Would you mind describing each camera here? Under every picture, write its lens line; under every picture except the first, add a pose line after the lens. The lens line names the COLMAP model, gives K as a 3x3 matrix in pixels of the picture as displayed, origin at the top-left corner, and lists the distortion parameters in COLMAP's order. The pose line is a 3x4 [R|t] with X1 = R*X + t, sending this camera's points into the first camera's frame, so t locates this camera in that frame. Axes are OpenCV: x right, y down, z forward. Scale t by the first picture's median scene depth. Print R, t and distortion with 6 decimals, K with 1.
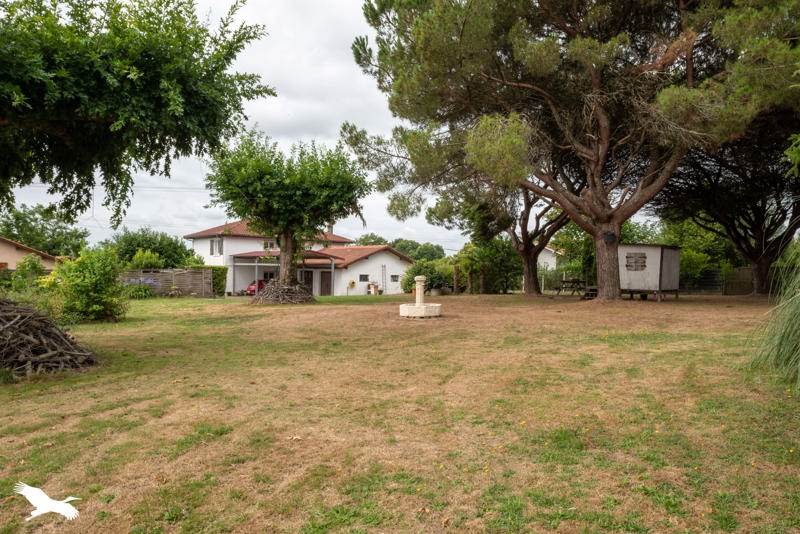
lens RADIAL K [[554.5, 0, 399.4], [0, 554.5, 268.7], [0, 0, 1]] dist [0.000925, 0.000149]
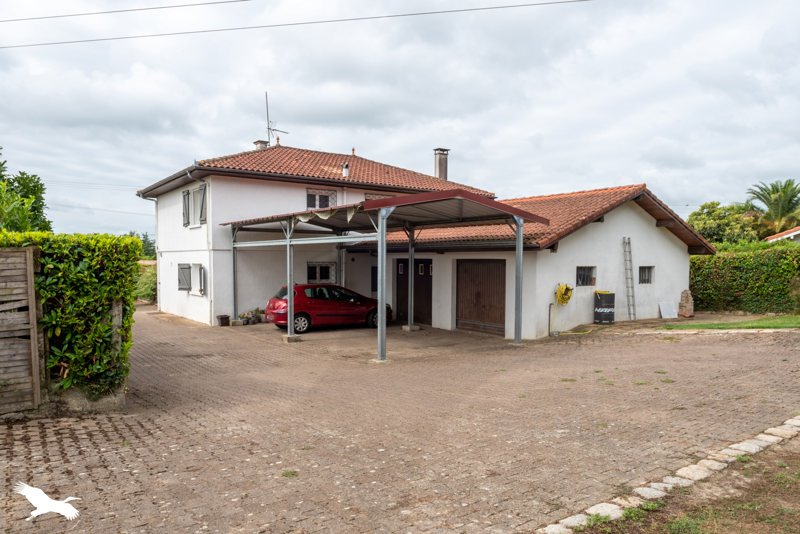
lens RADIAL K [[554.5, 0, 400.3], [0, 554.5, 265.9], [0, 0, 1]] dist [0.000925, 0.000149]
pose [[0.997903, -0.018180, -0.062123, -0.159371], [0.019180, 0.999695, 0.015536, 0.002329], [0.061821, -0.016695, 0.997948, 0.630278]]
